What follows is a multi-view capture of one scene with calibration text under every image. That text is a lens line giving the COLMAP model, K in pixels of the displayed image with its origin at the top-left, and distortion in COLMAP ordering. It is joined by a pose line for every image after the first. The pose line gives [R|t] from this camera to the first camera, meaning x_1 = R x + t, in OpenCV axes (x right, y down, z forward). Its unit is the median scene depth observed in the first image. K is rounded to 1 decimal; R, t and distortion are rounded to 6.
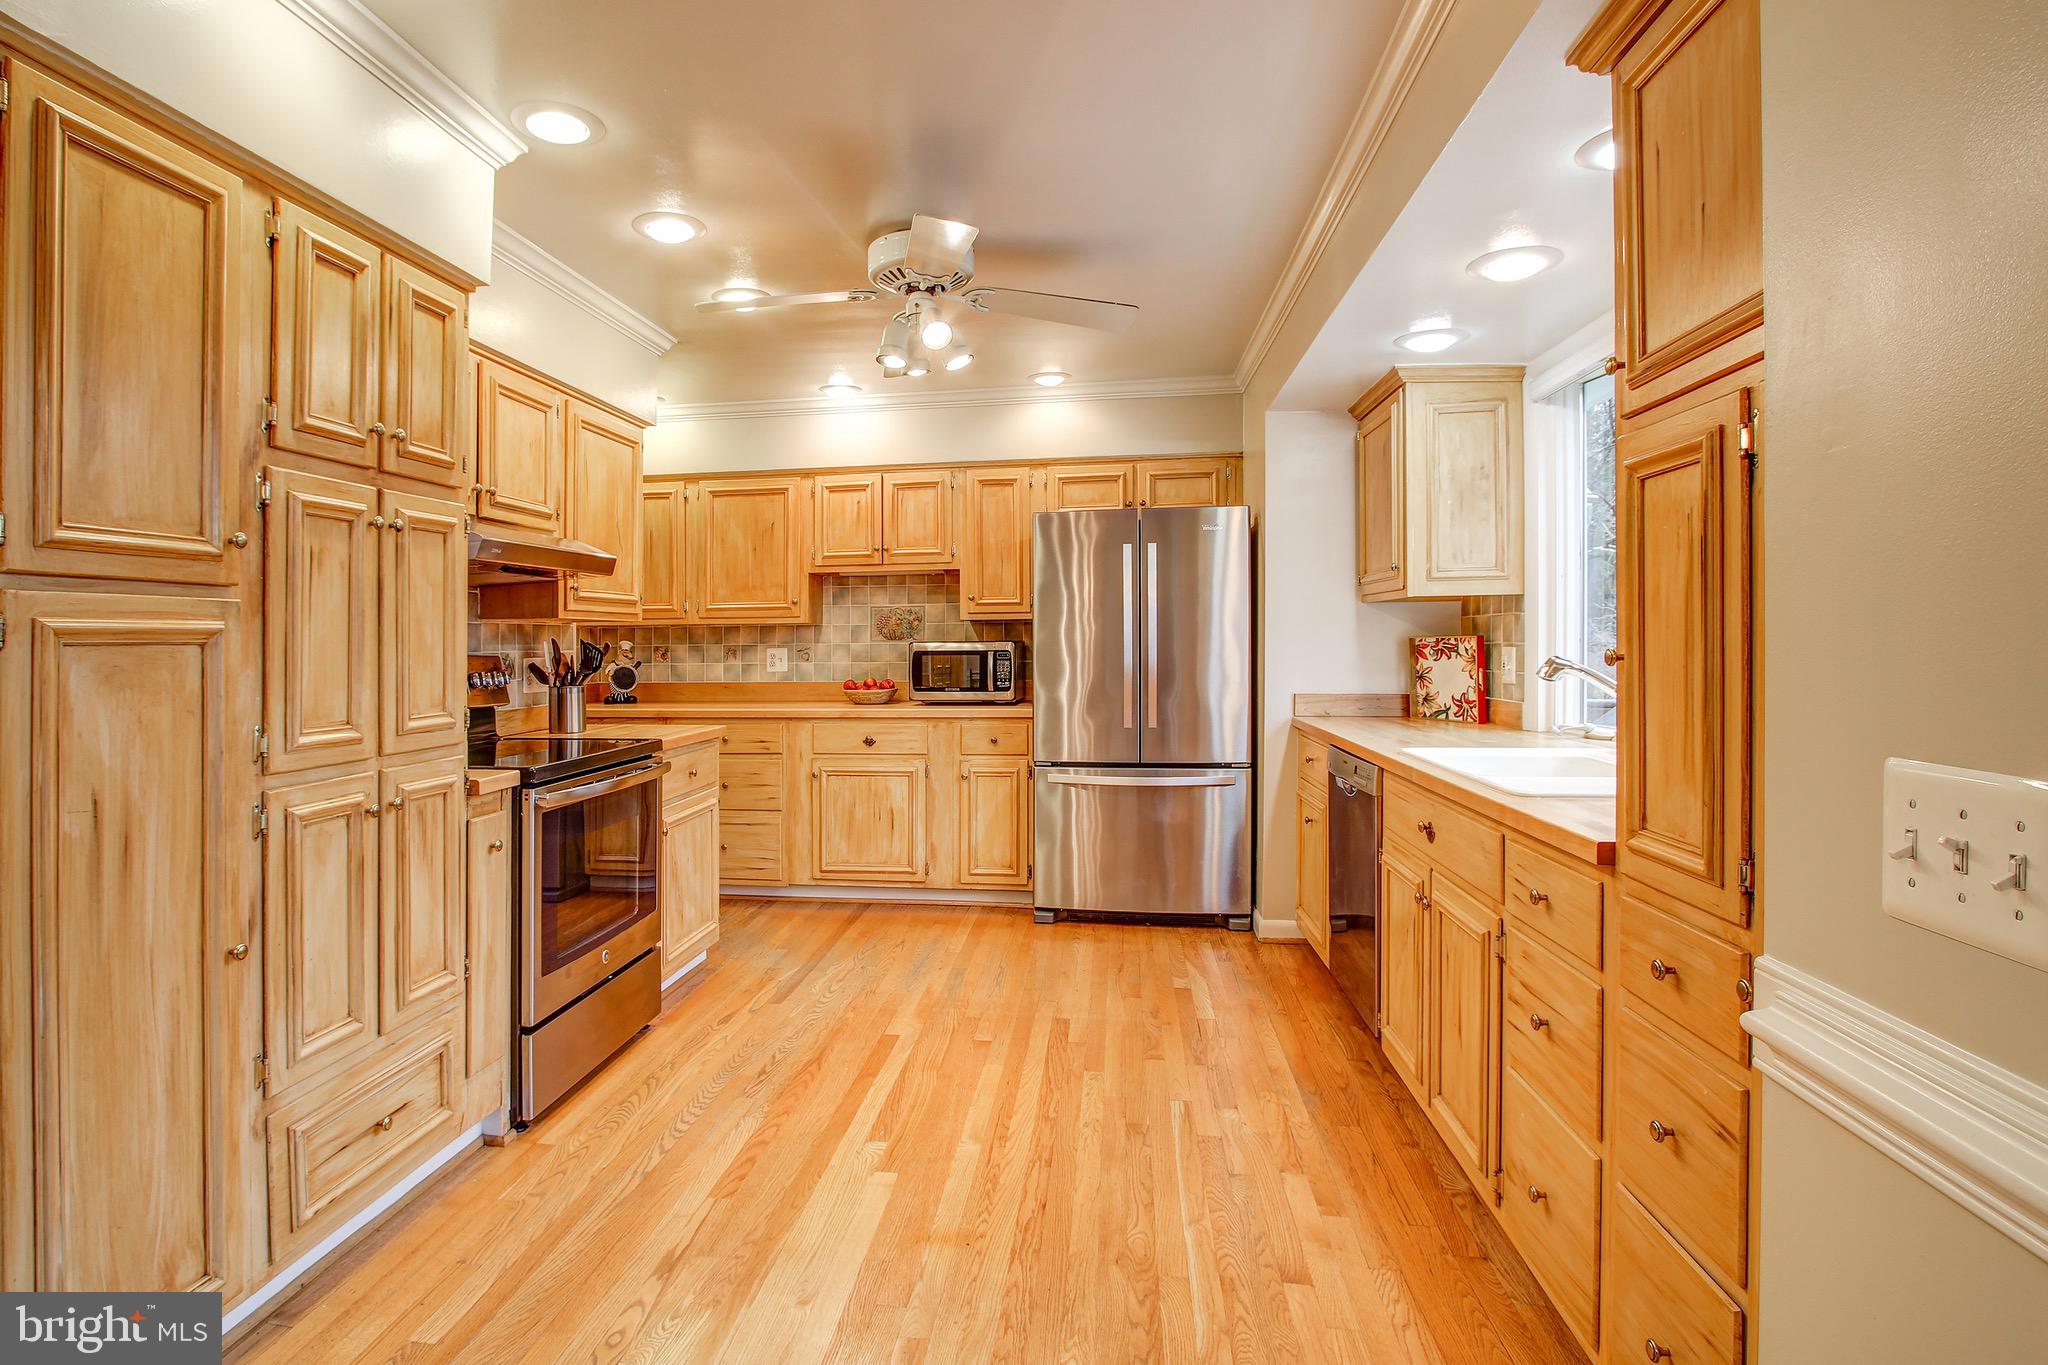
lens RADIAL K [[999.9, 0, 970.6], [0, 999.9, 643.0], [0, 0, 1]] dist [-0.024914, 0.001485]
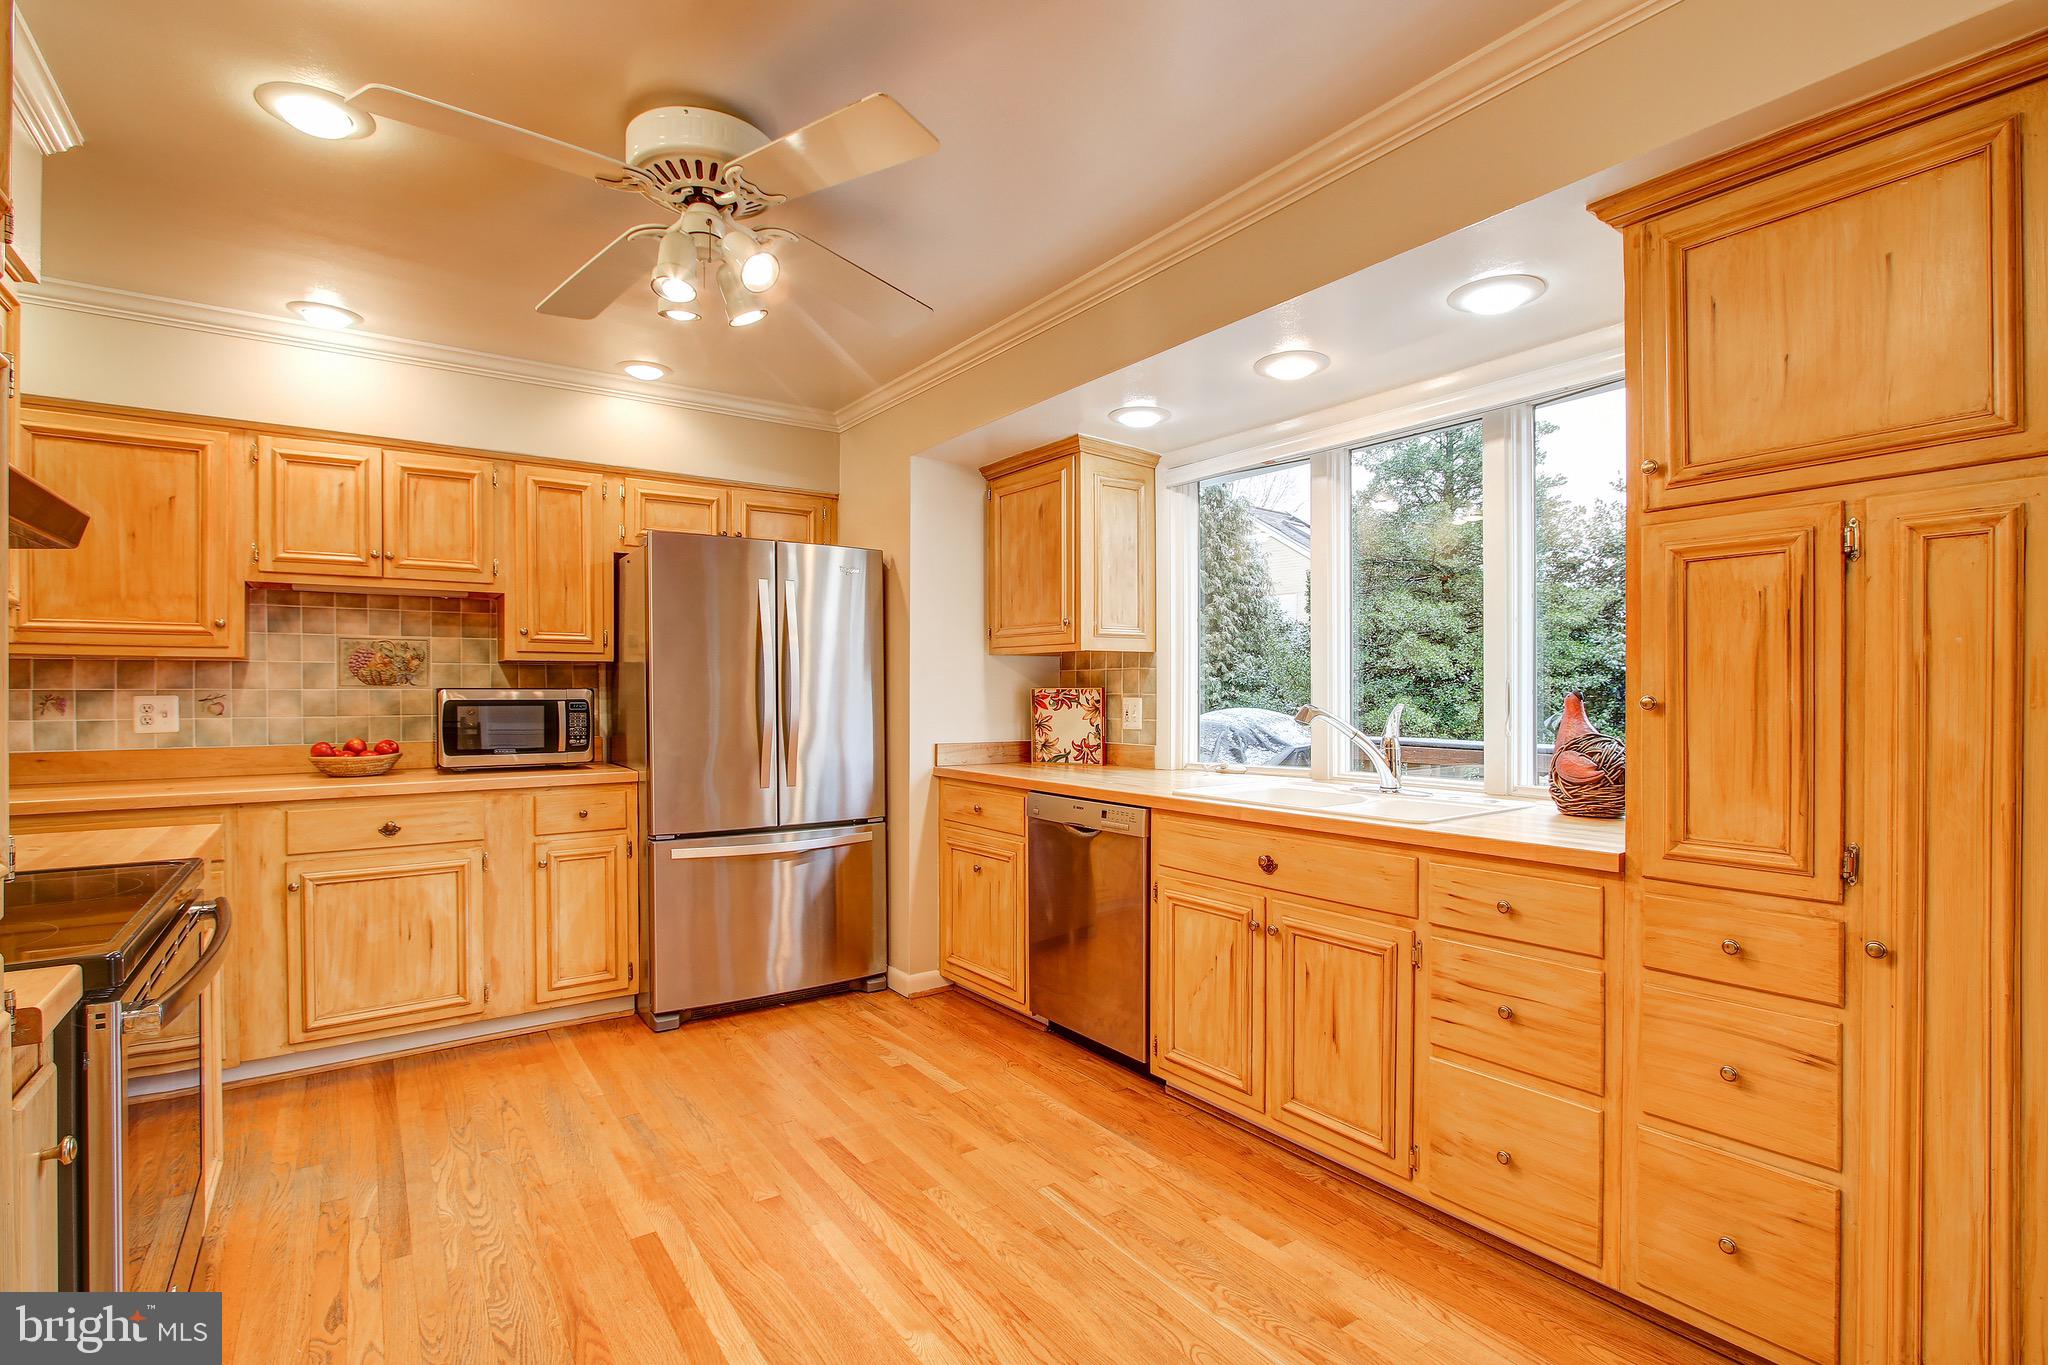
lens RADIAL K [[943.5, 0, 1036.9], [0, 943.5, 704.2], [0, 0, 1]] dist [-0.021424, 0.003765]
pose [[0.722575, -0.000189, 0.691292, -0.259254], [-0.005998, 0.999961, 0.006543, 0.004408], [-0.691266, -0.008874, 0.722546, 0.247835]]
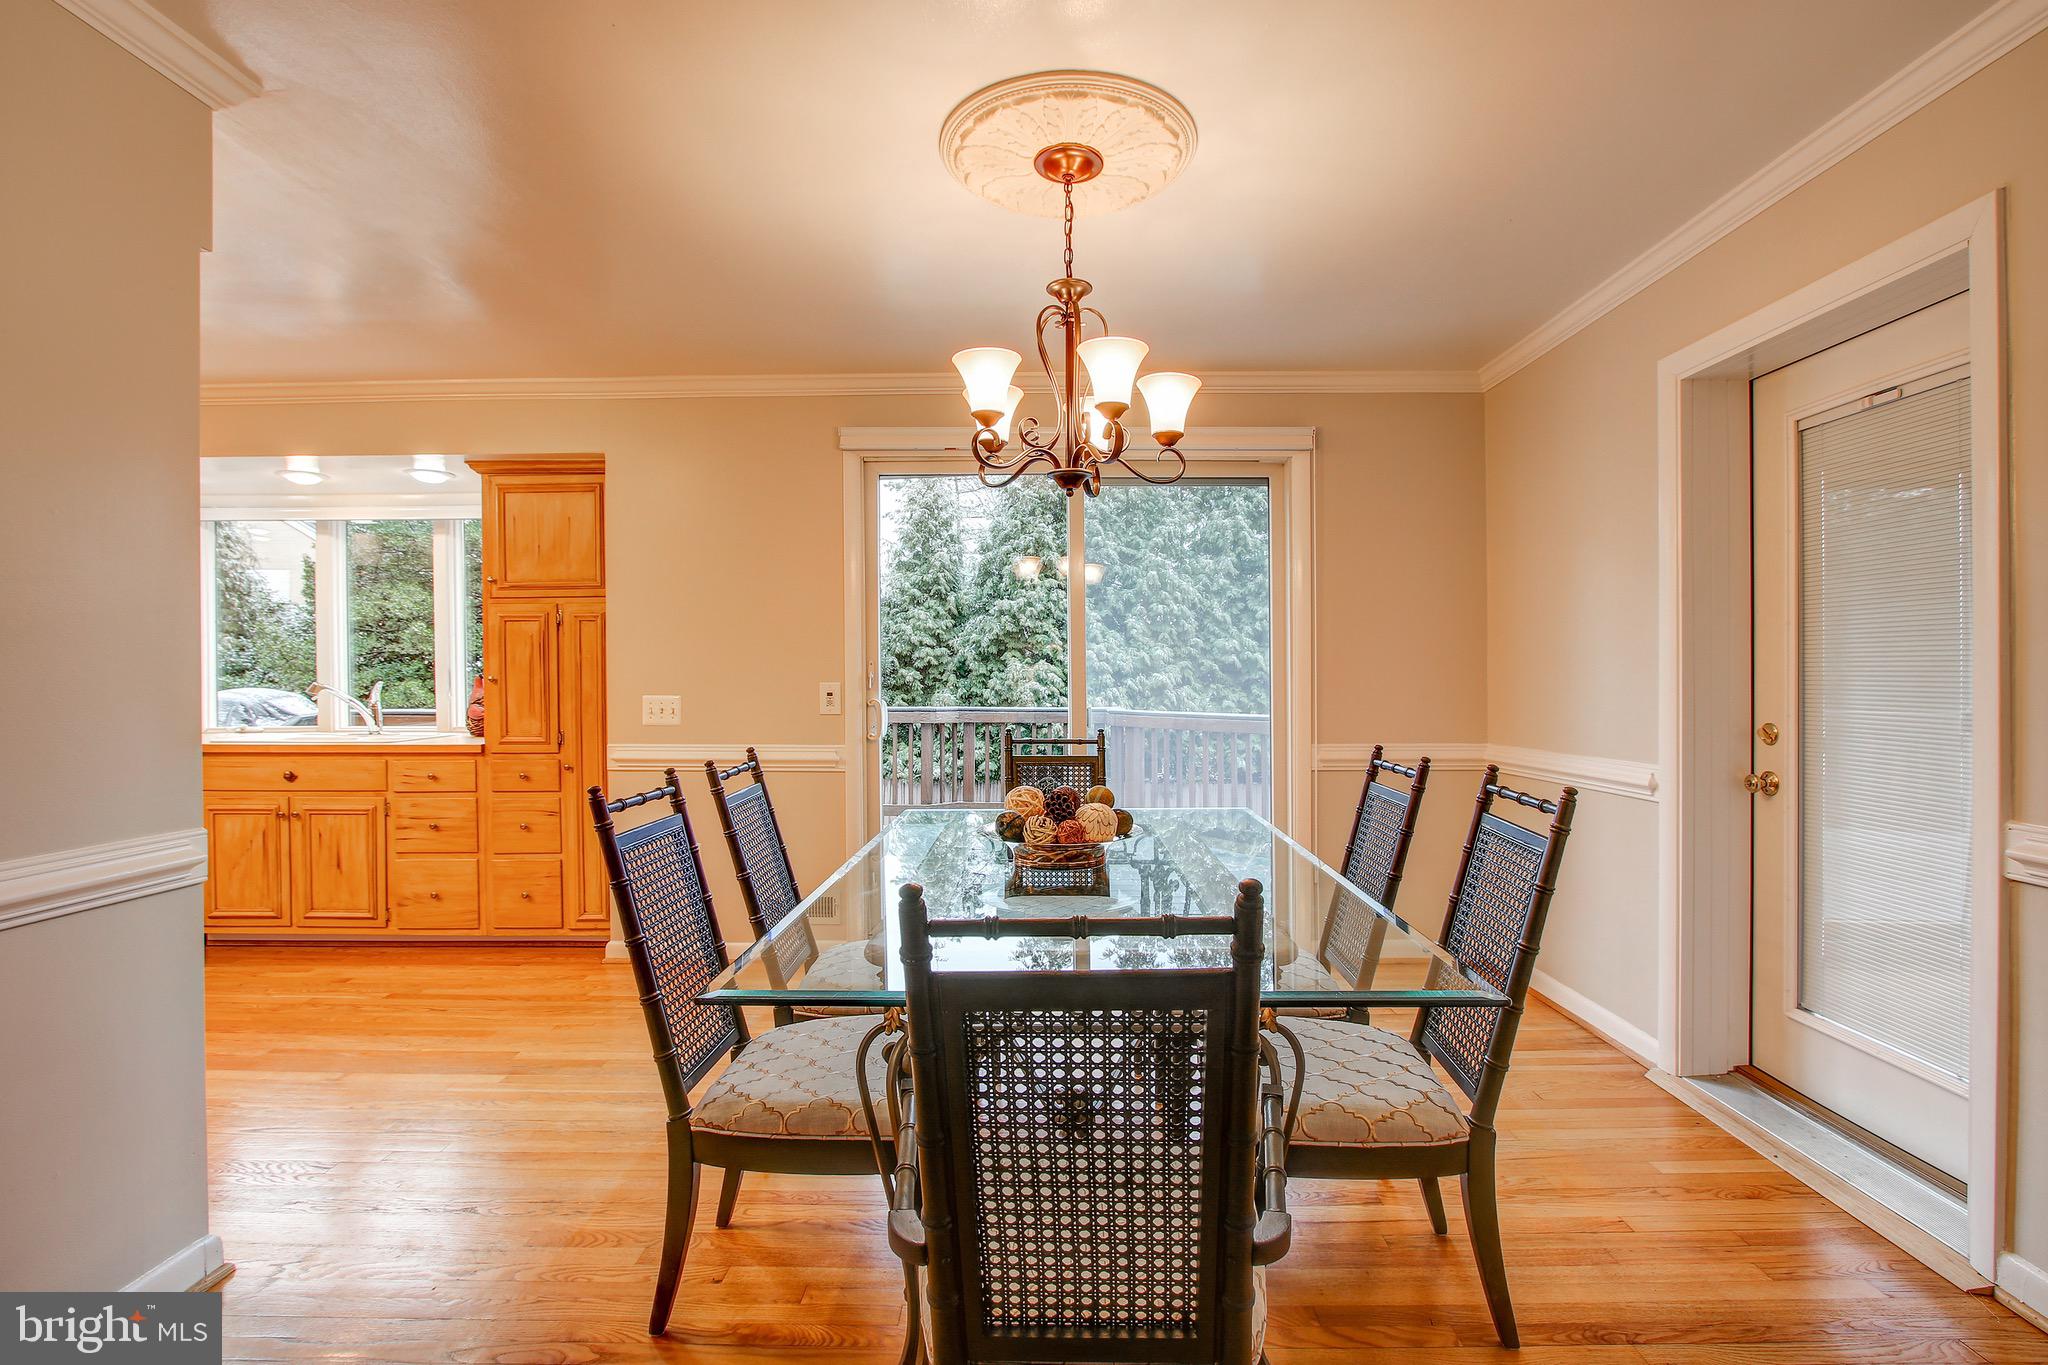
lens RADIAL K [[943.5, 0, 1042.1], [0, 943.5, 686.5], [0, 0, 1]] dist [-0.021424, 0.003765]
pose [[-0.143794, -0.002221, 0.989605, -0.846296], [0.002667, 0.999993, 0.002632, 0.011906], [-0.989604, 0.003018, -0.143787, -0.077697]]
